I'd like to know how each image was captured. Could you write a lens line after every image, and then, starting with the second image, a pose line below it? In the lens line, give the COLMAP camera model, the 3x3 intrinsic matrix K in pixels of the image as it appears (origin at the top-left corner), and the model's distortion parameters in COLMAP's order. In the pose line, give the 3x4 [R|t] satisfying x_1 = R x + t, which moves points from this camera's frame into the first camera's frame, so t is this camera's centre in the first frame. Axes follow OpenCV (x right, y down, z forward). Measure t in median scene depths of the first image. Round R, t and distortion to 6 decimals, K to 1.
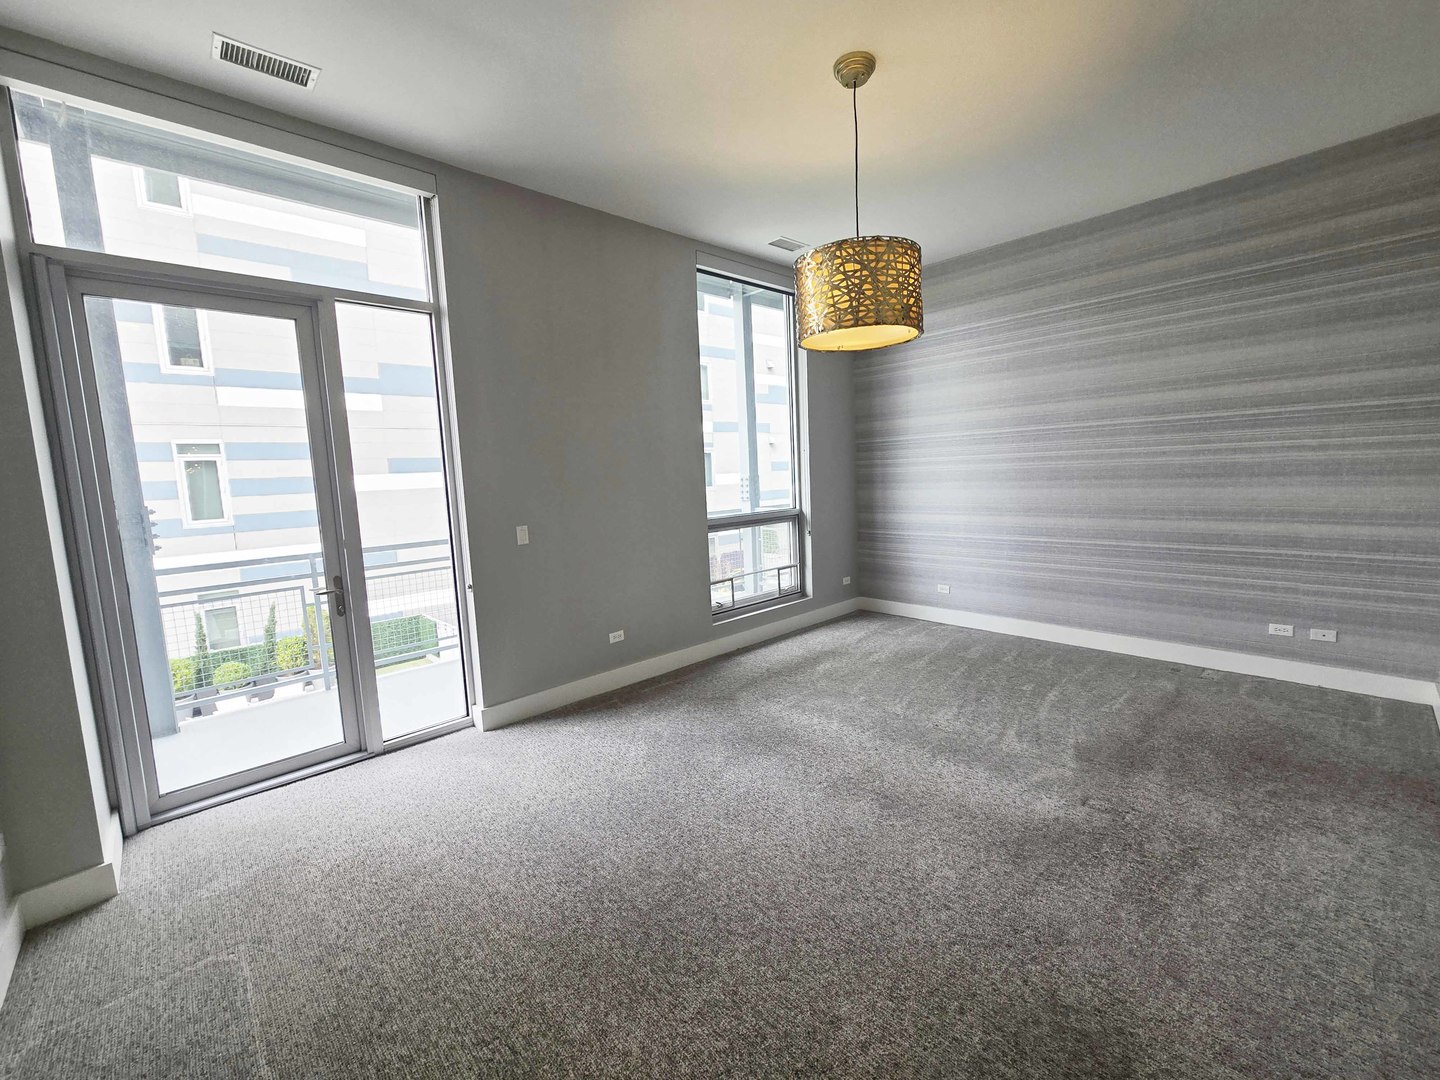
lens RADIAL K [[591.4, 0, 720.0], [0, 591.4, 540.0], [0, 0, 1]] dist [-0.001020, 0.000614]
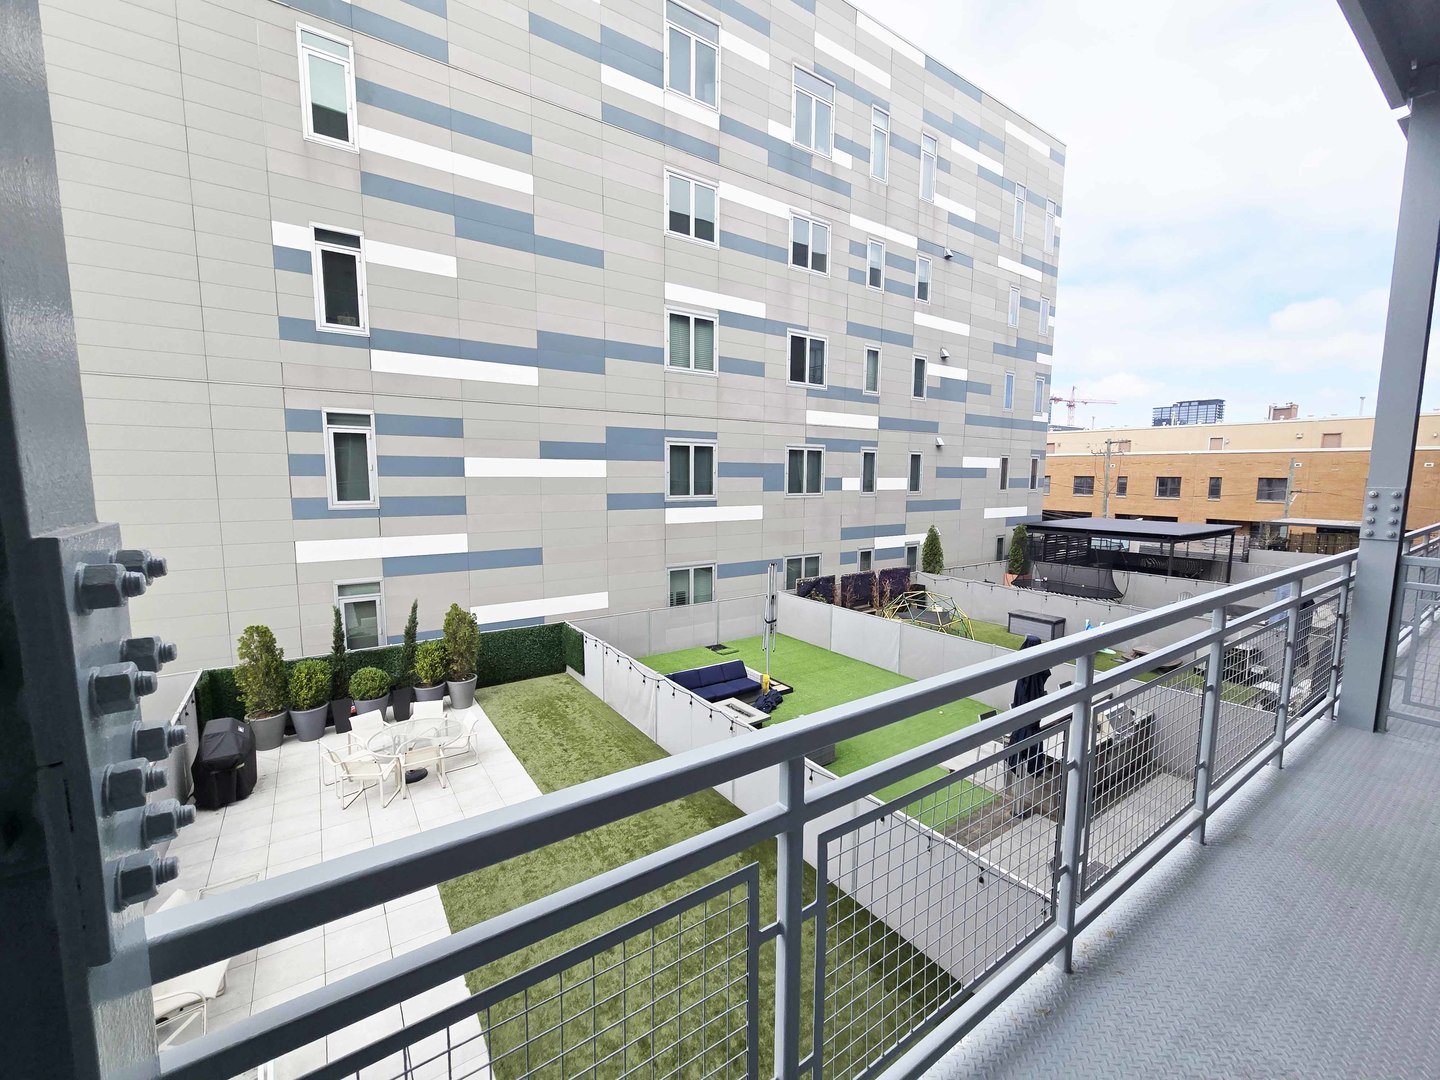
lens RADIAL K [[586.5, 0, 713.9], [0, 586.5, 545.6], [0, 0, 1]] dist [-0.000572, 0.000046]
pose [[0.986657, 0.065316, -0.149139, -0.202807], [-0.064571, 0.997865, 0.009836, -0.010564], [0.149463, -0.000075, 0.988767, 0.218187]]
